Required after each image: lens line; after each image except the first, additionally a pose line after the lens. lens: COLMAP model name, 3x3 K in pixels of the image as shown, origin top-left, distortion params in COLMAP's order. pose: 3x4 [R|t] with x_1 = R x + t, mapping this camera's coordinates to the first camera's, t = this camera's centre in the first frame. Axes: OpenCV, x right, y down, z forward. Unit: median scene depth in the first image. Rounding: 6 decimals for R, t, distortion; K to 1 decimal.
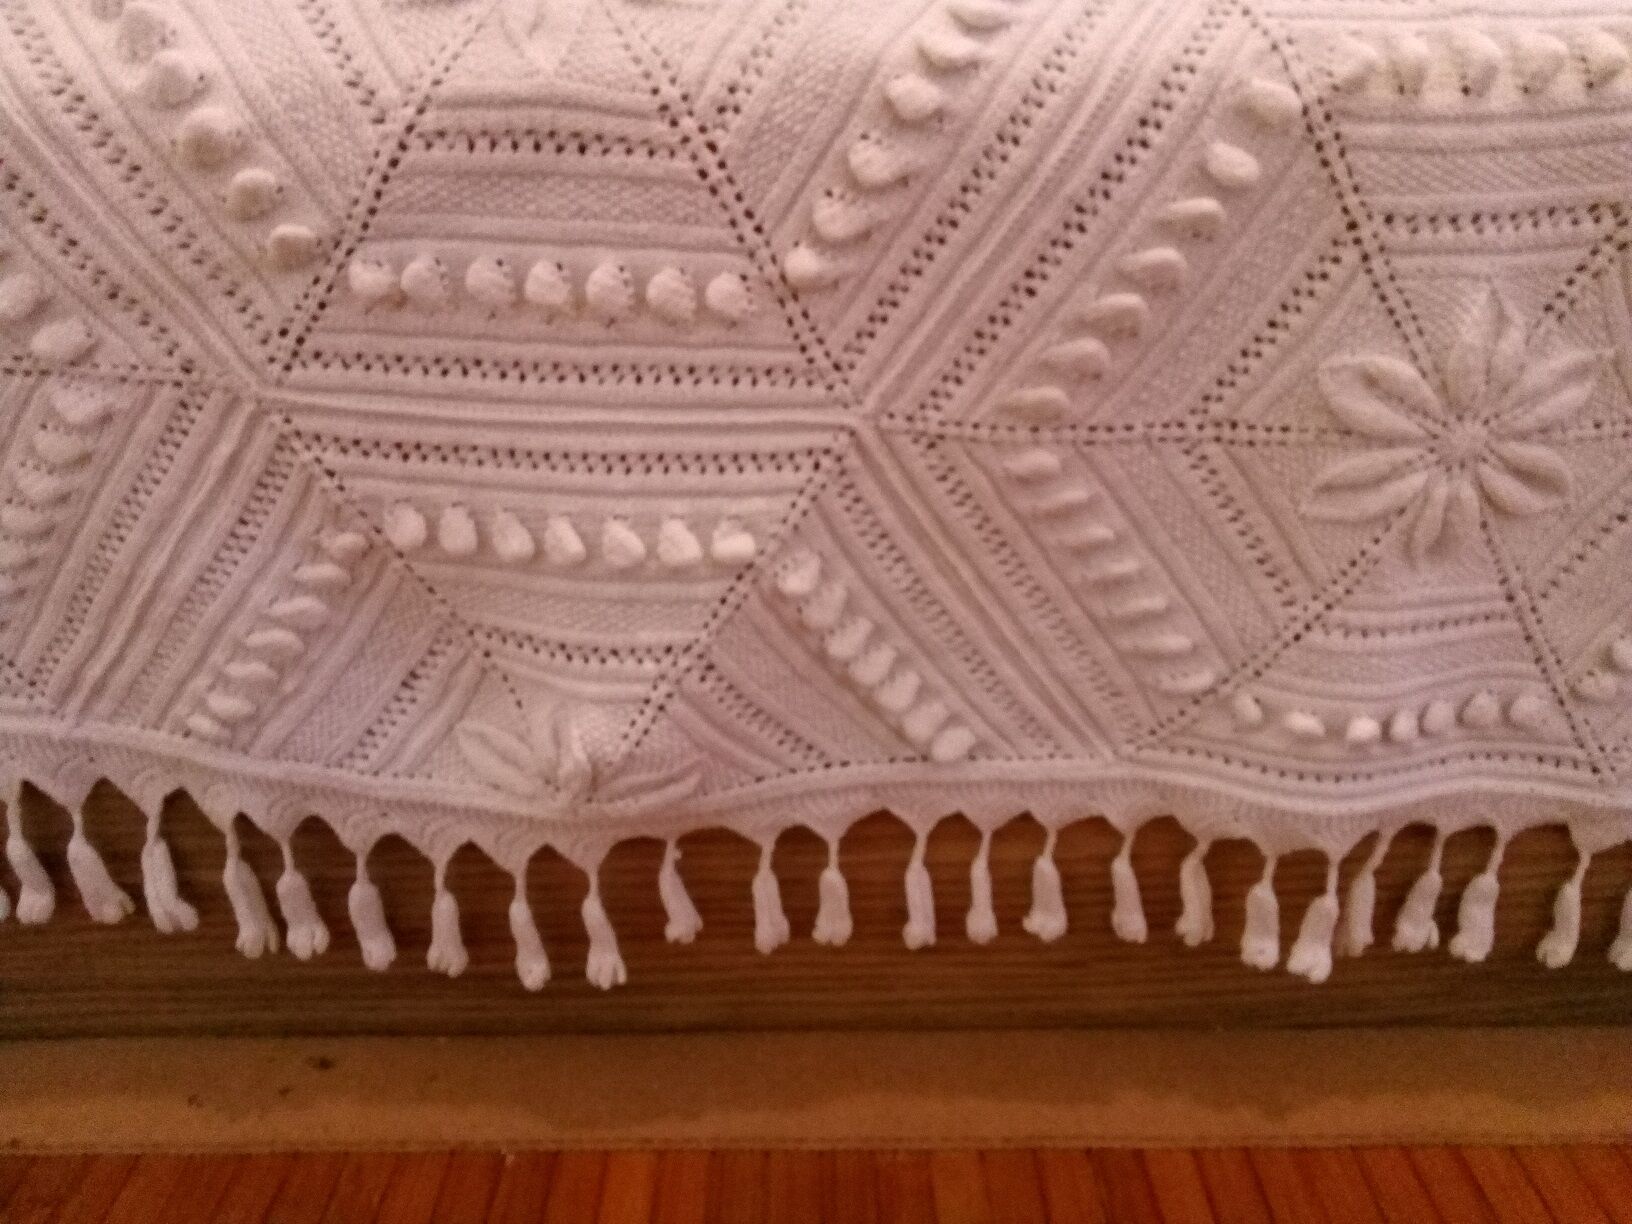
lens RADIAL K [[1164.0, 0, 816.0], [0, 1164.0, 612.0], [0, 0, 1]] dist [0.087142, -0.153147]
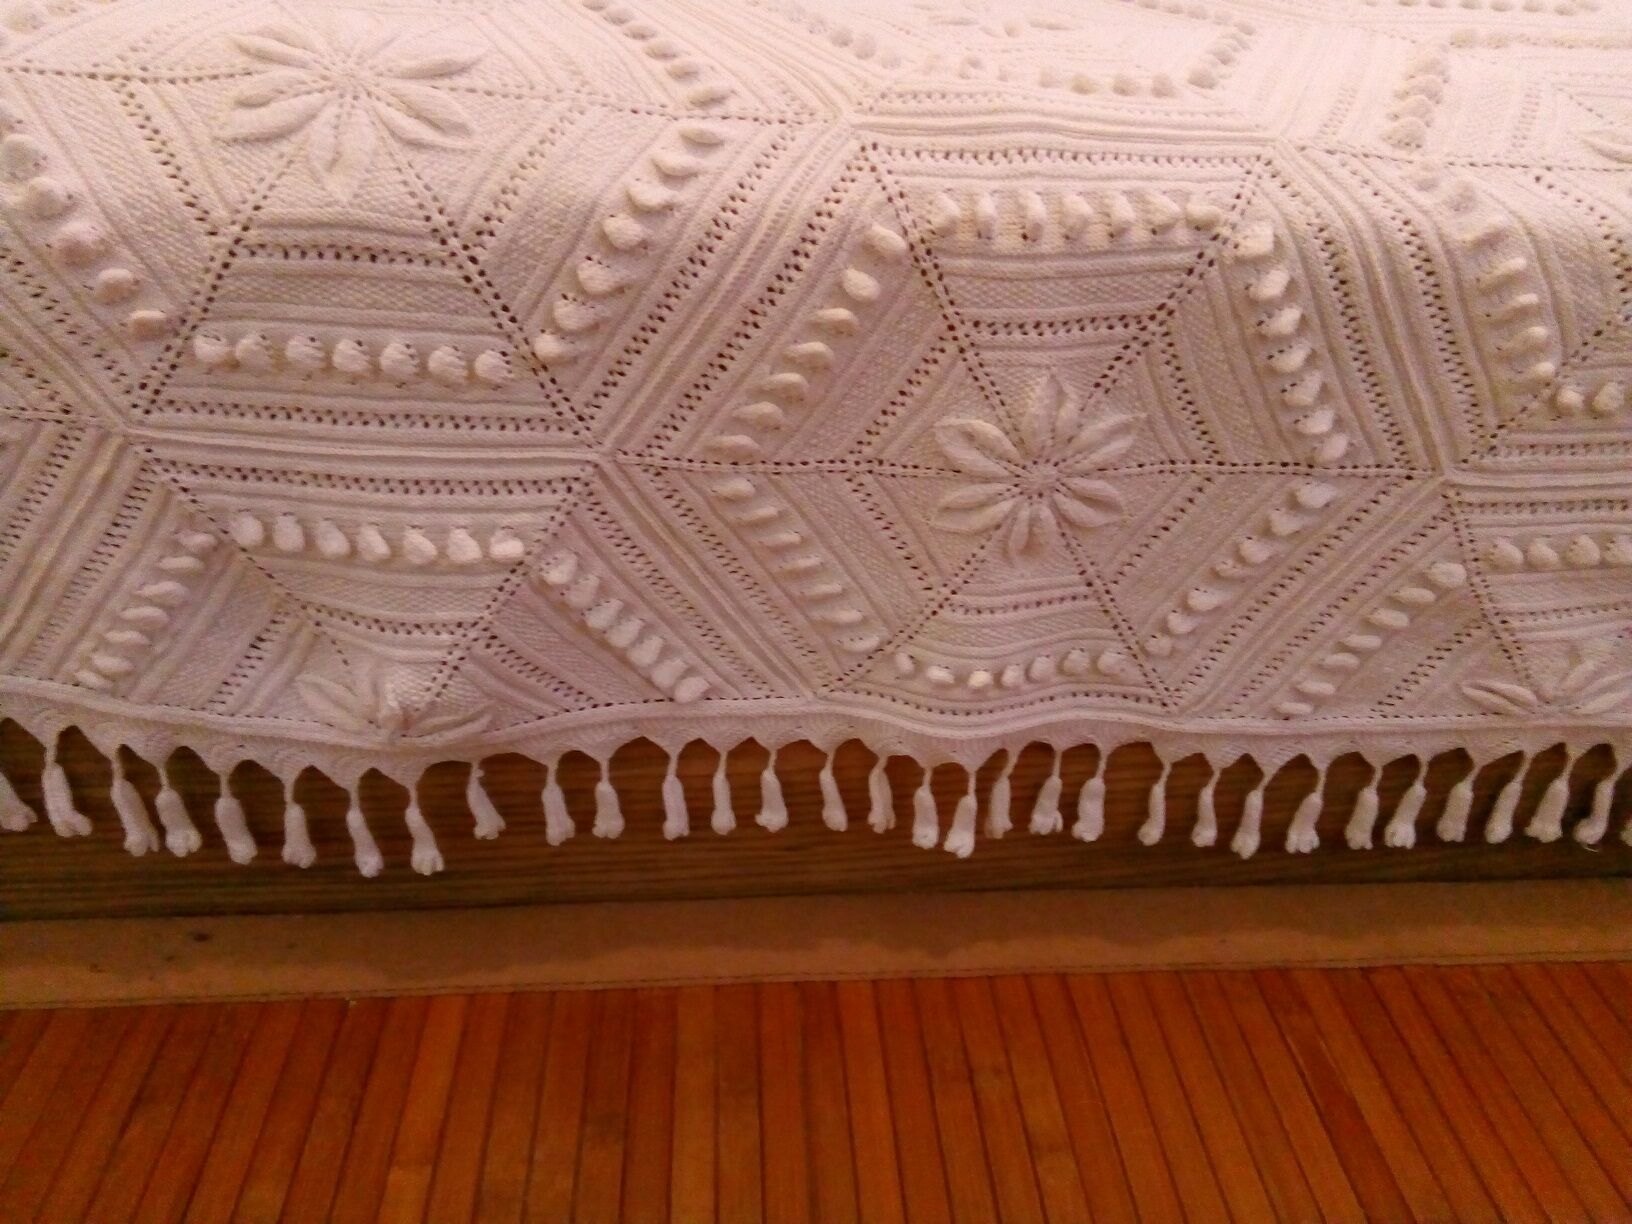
lens RADIAL K [[1164.0, 0, 816.0], [0, 1164.0, 612.0], [0, 0, 1]] dist [0.087142, -0.153147]
pose [[0.995823, 0.000125, 0.091299, 0.156429], [-0.008986, 0.995277, 0.096655, -0.115872], [-0.090856, -0.097072, 0.991122, -0.351418]]
